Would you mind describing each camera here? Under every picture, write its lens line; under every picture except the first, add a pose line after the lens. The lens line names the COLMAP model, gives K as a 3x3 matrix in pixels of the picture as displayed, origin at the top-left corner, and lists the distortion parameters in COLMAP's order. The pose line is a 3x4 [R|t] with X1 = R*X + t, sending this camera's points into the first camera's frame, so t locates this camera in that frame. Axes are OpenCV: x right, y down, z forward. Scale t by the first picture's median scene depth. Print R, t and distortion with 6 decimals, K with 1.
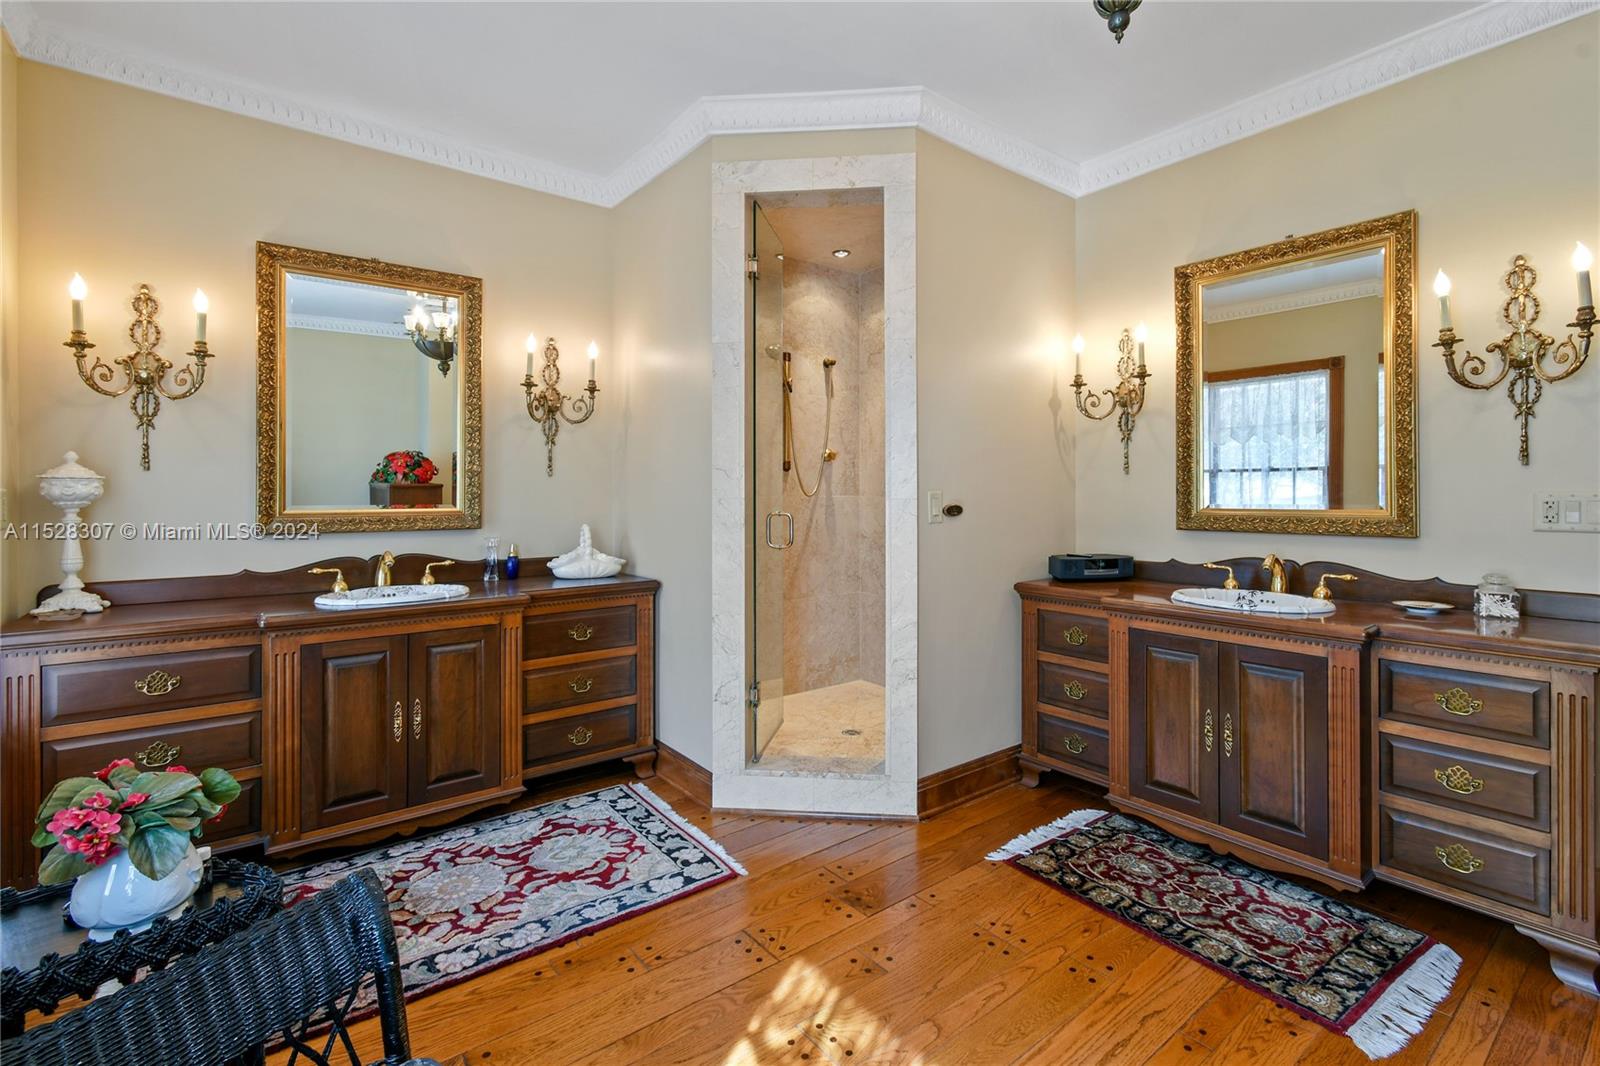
lens RADIAL K [[712.2, 0, 807.1], [0, 712.2, 495.1], [0, 0, 1]] dist [0.005308, -0.004337]
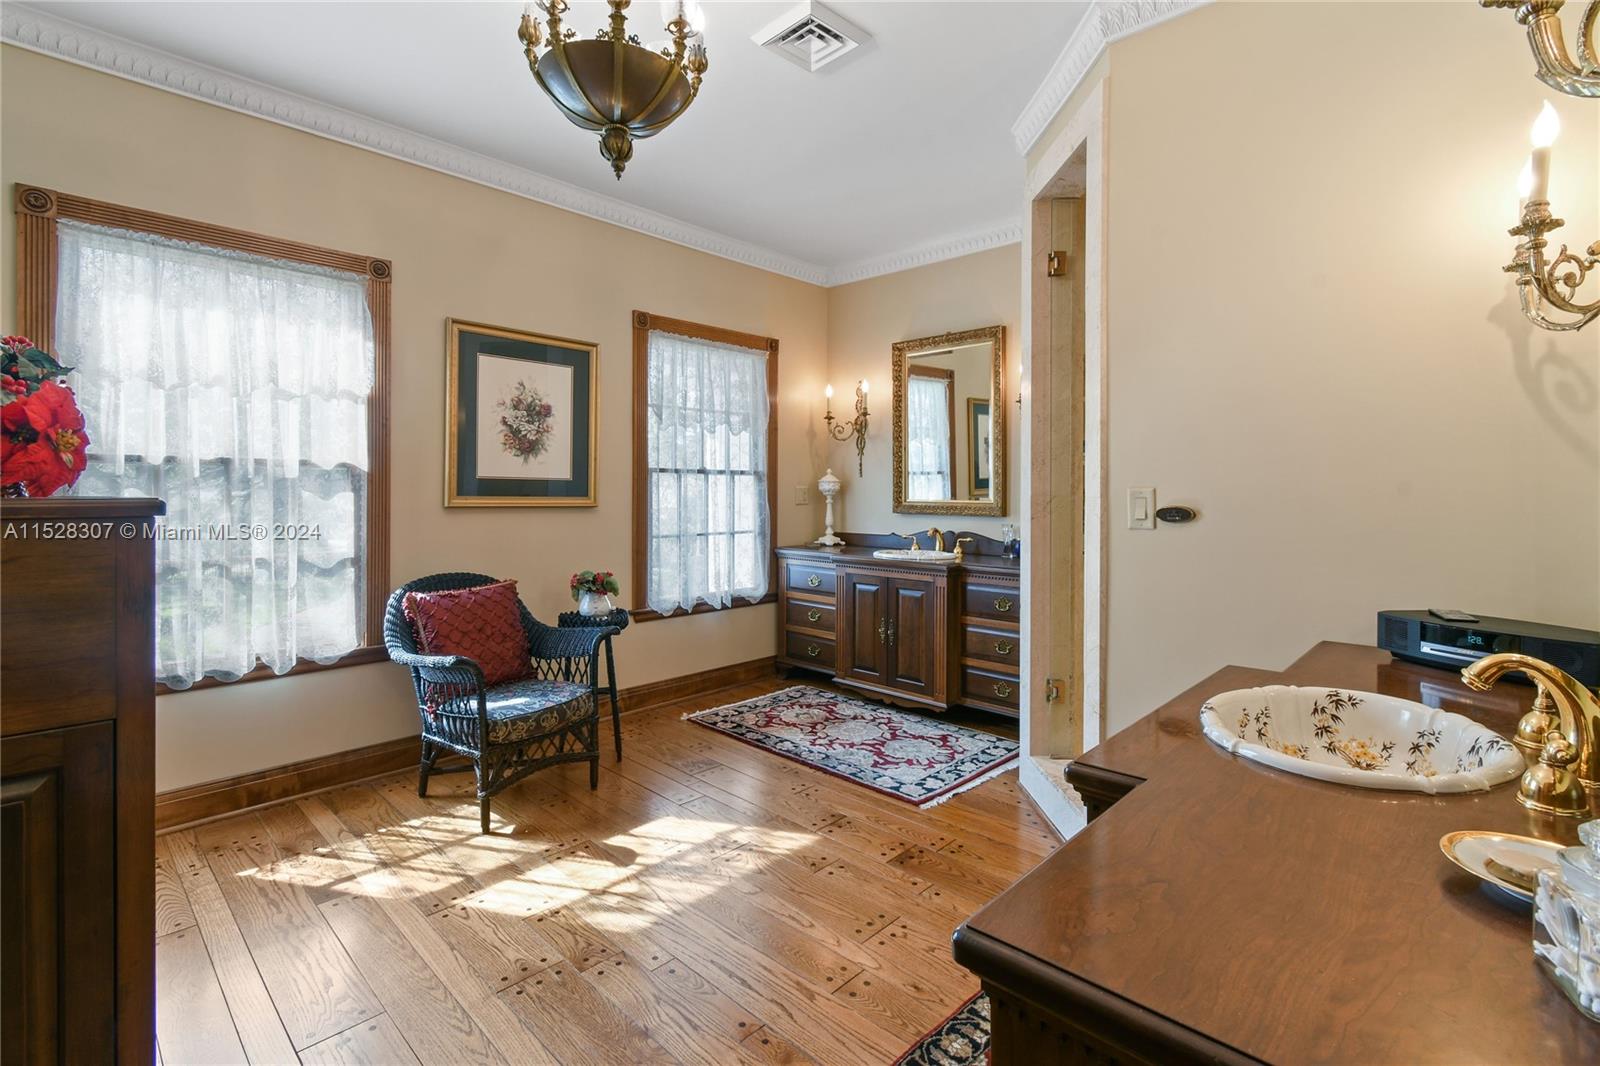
lens RADIAL K [[712.2, 0, 825.1], [0, 712.2, 487.9], [0, 0, 1]] dist [0.005308, -0.004337]
pose [[0.174978, 0.001110, -0.984572, 1.043247], [-0.003613, 0.999993, 0.000485, -0.005616], [0.984566, 0.003472, 0.174980, 0.618174]]
